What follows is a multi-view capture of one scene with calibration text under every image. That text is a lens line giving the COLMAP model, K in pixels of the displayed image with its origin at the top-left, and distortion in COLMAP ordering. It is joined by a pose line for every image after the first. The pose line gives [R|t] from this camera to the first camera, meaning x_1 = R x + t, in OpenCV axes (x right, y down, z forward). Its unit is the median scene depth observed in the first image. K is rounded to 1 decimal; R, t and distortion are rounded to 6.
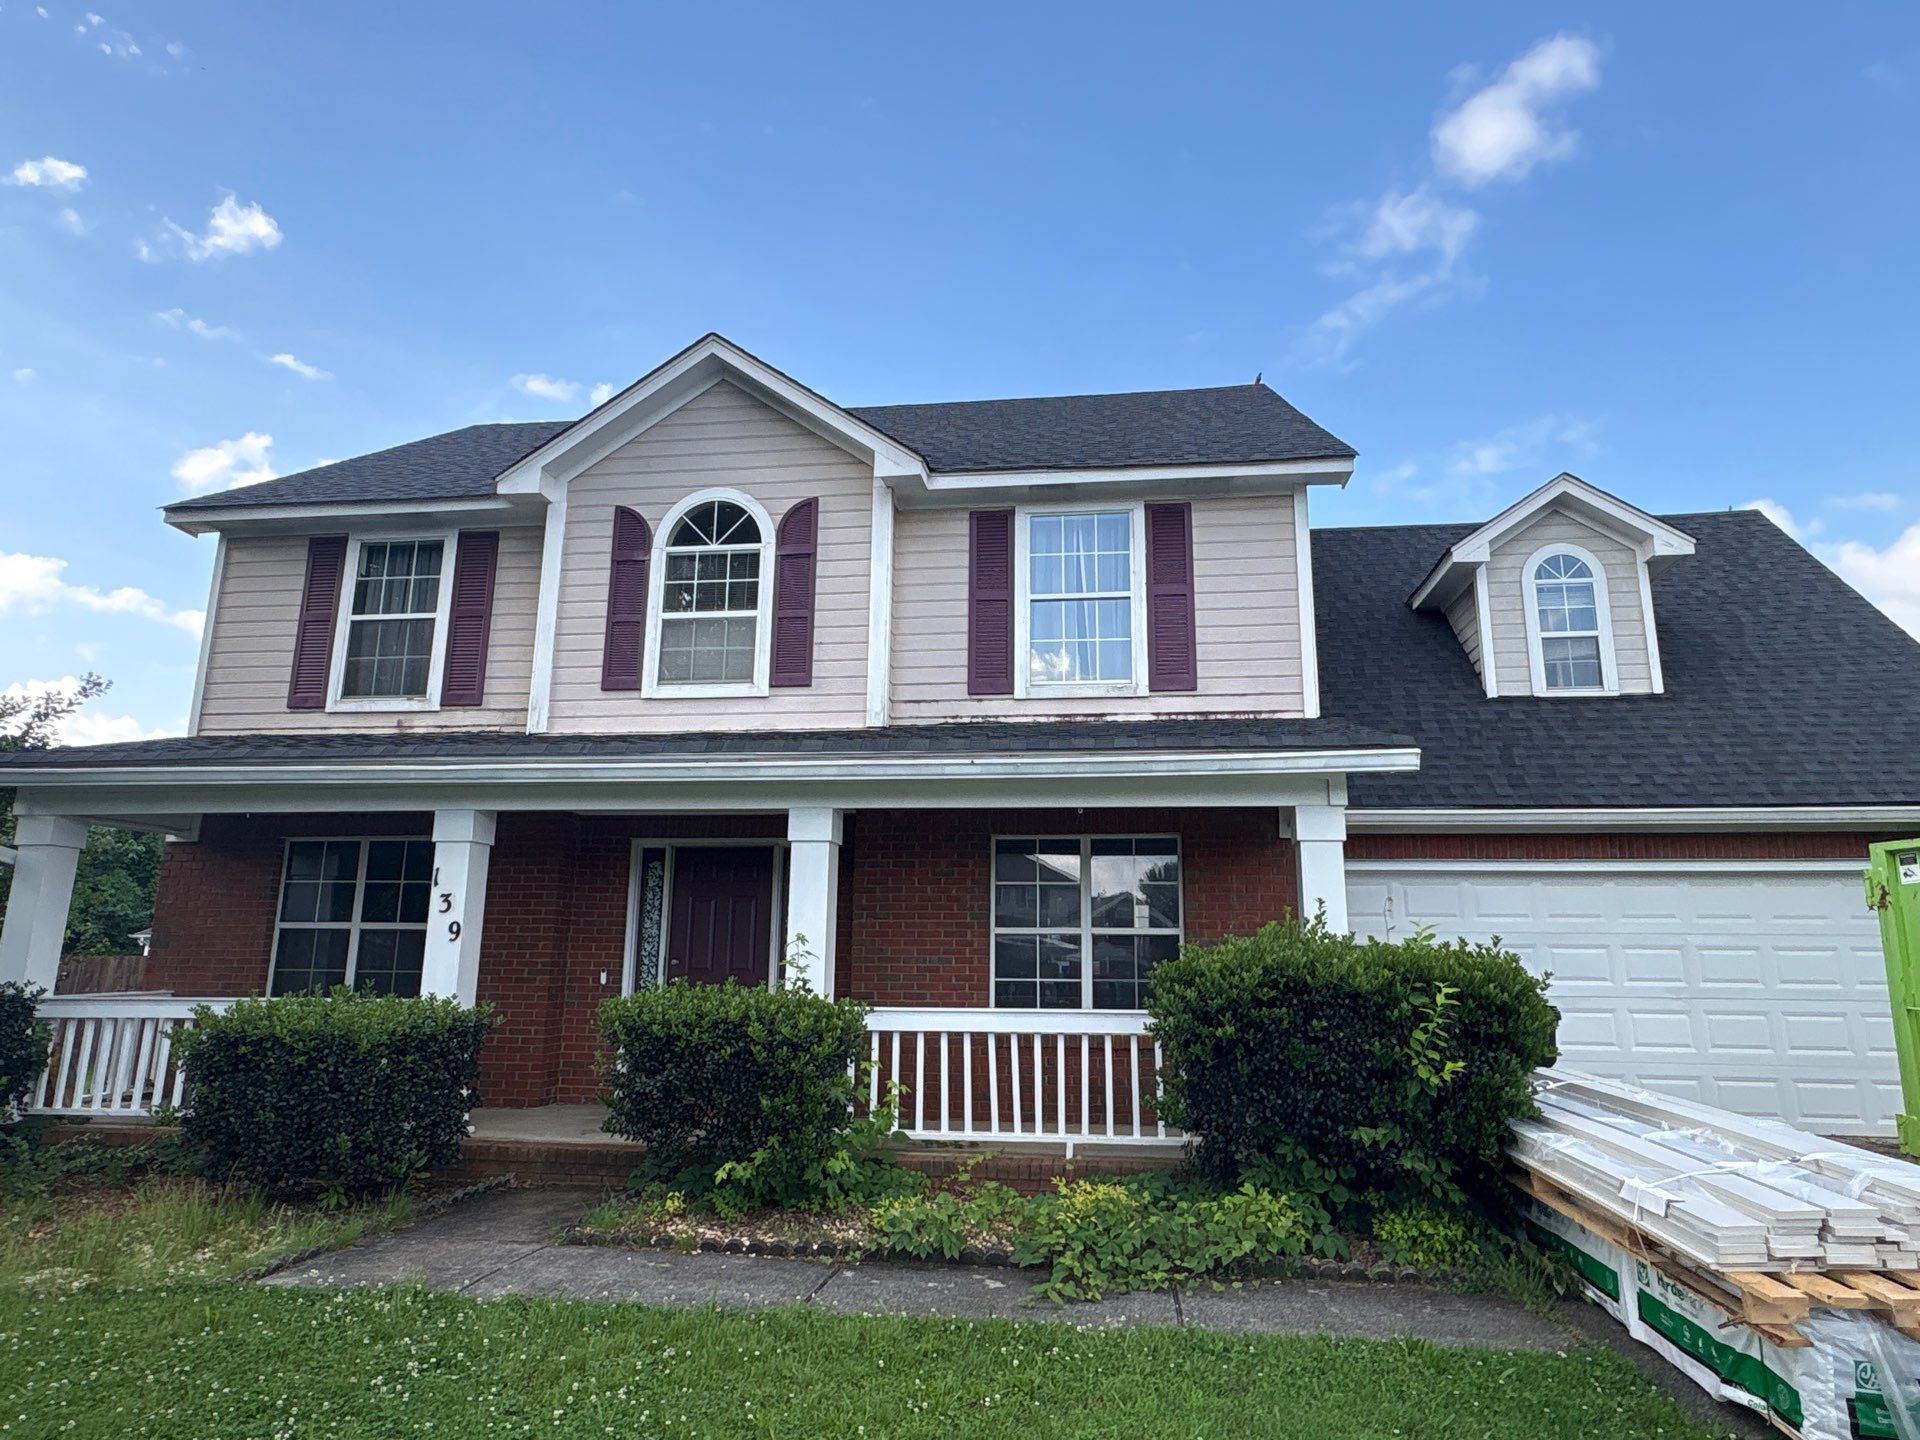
lens RADIAL K [[1118.6, 0, 960.0], [0, 1118.6, 720.0], [0, 0, 1]] dist [-0.000833, 0.001065]
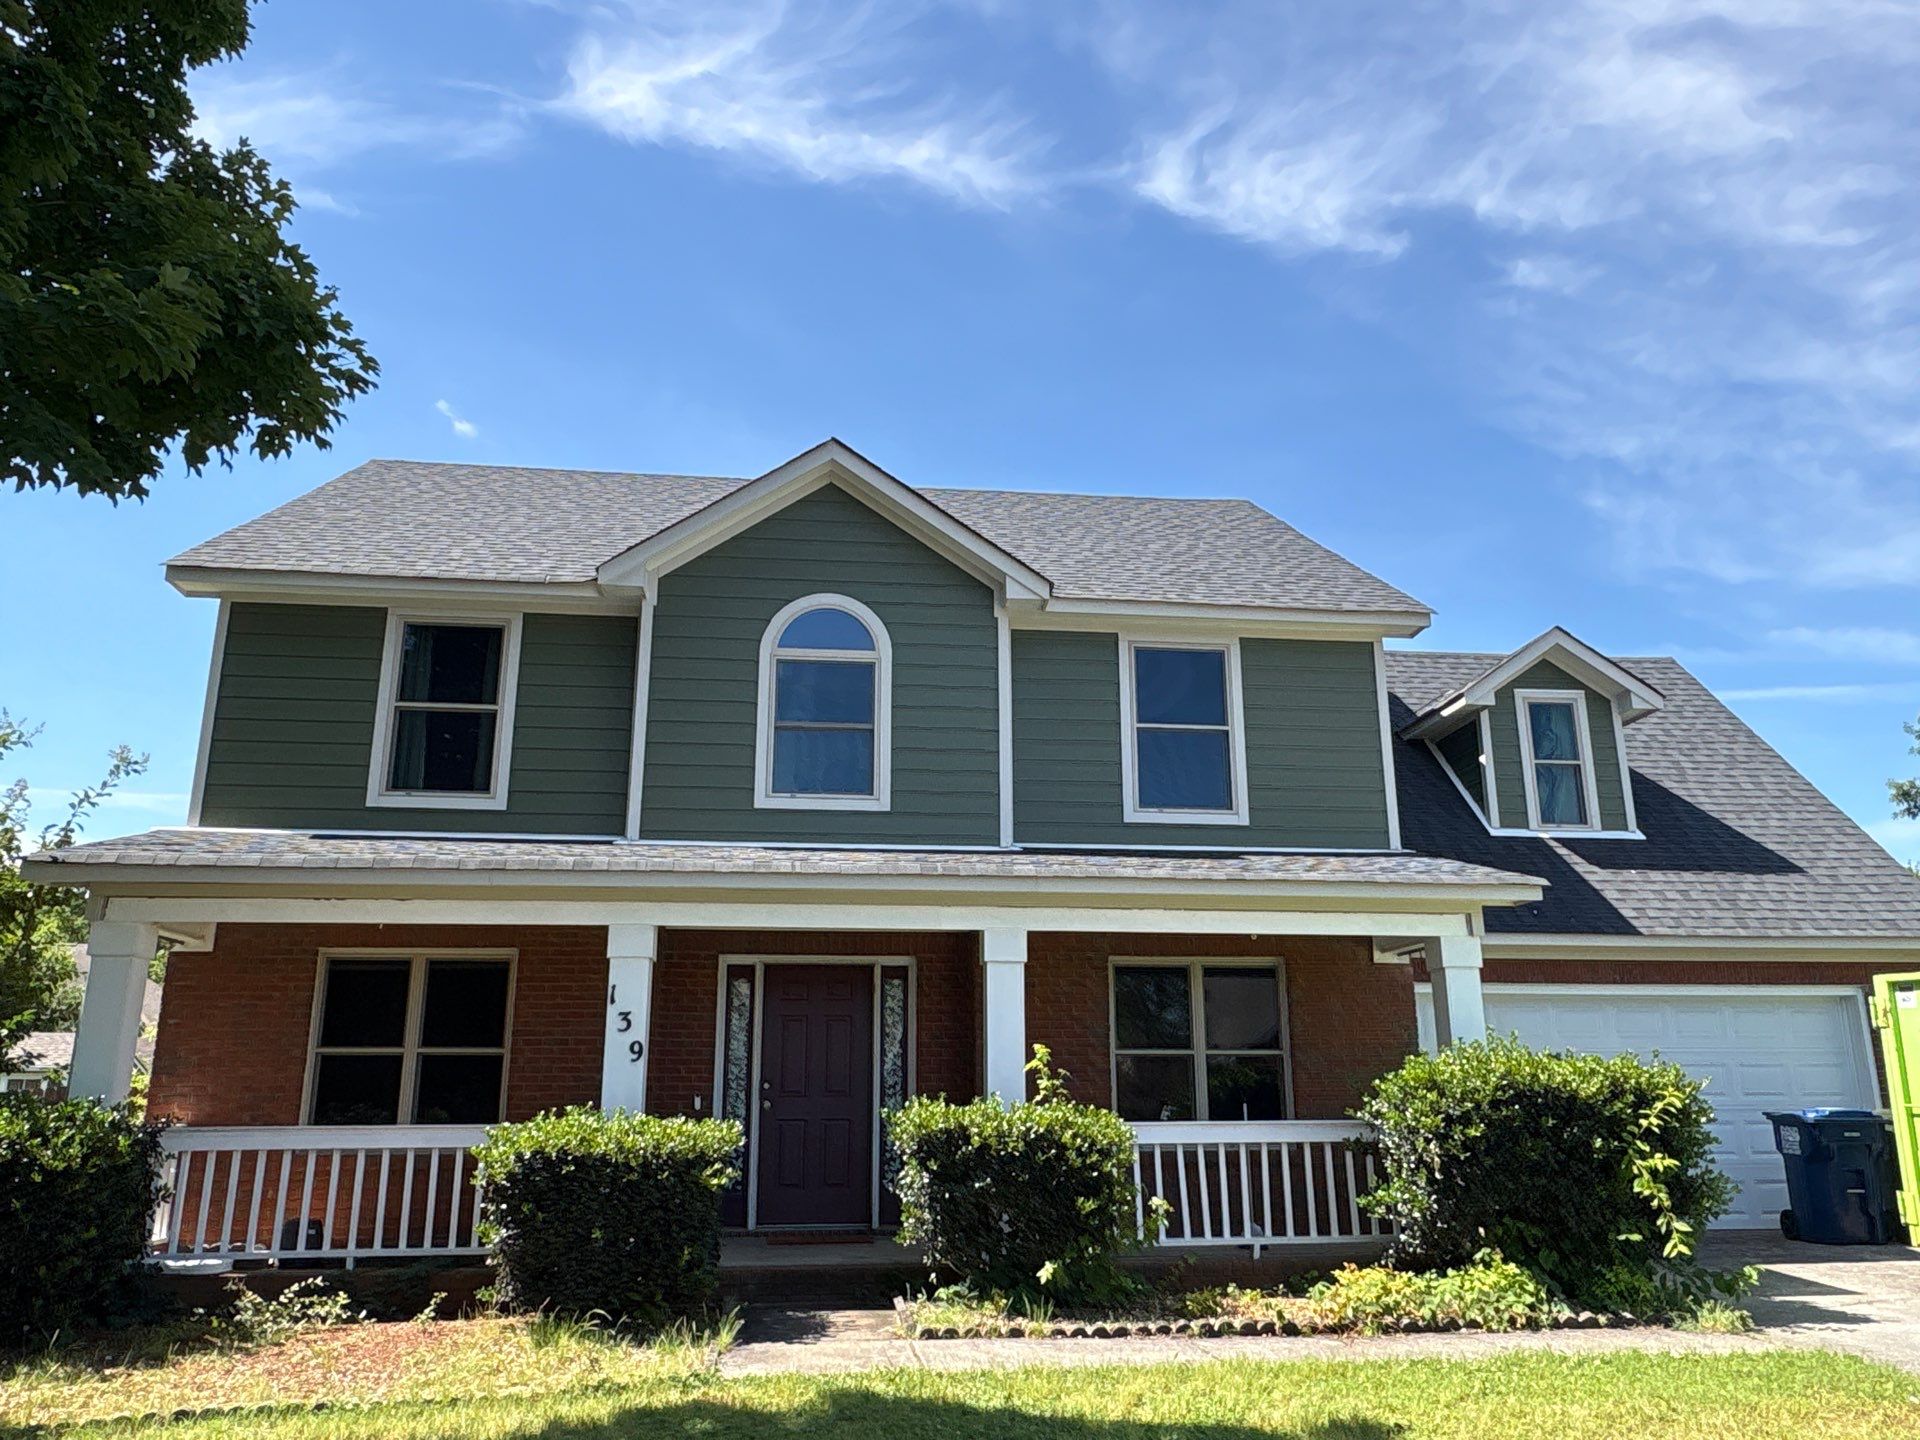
lens RADIAL K [[1361.6, 0, 969.8], [0, 1361.6, 728.9], [0, 0, 1]] dist [-0.000167, 0.000391]
pose [[0.972644, 0.050371, 0.226774, -0.433946], [-0.037778, 0.997511, -0.059534, -0.028703], [-0.229208, 0.049338, 0.972126, -0.214982]]
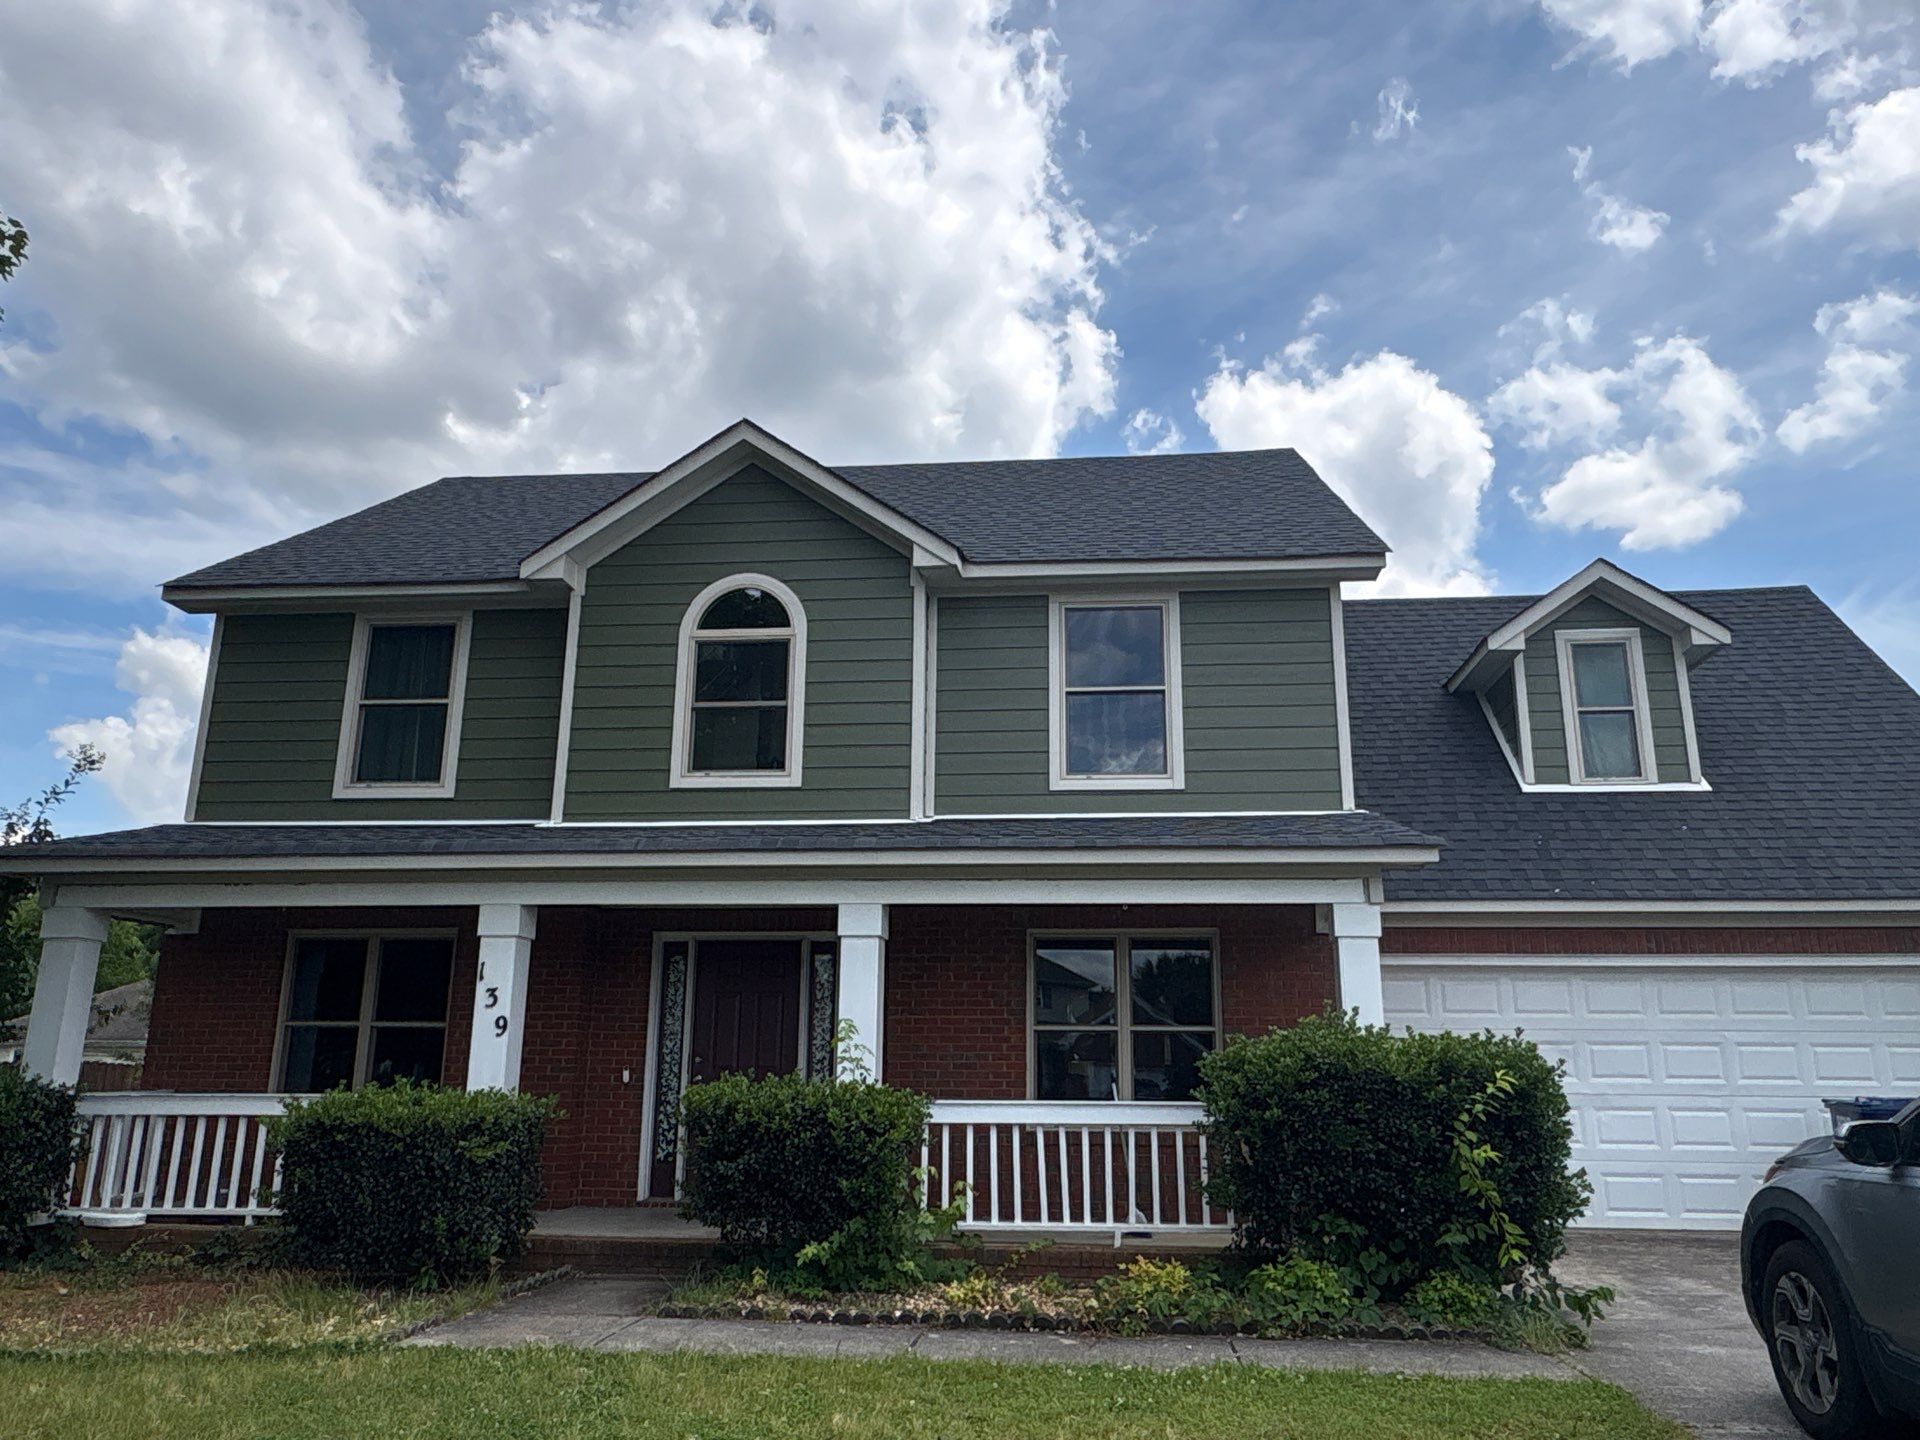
lens RADIAL K [[1342.8, 0, 967.9], [0, 1342.8, 728.7], [0, 0, 1]] dist [-0.001072, -0.000883]
pose [[0.999493, 0.006394, 0.031199, -0.070526], [-0.005127, 0.999166, -0.040504, -0.029039], [-0.031432, 0.040324, 0.998692, -0.214901]]
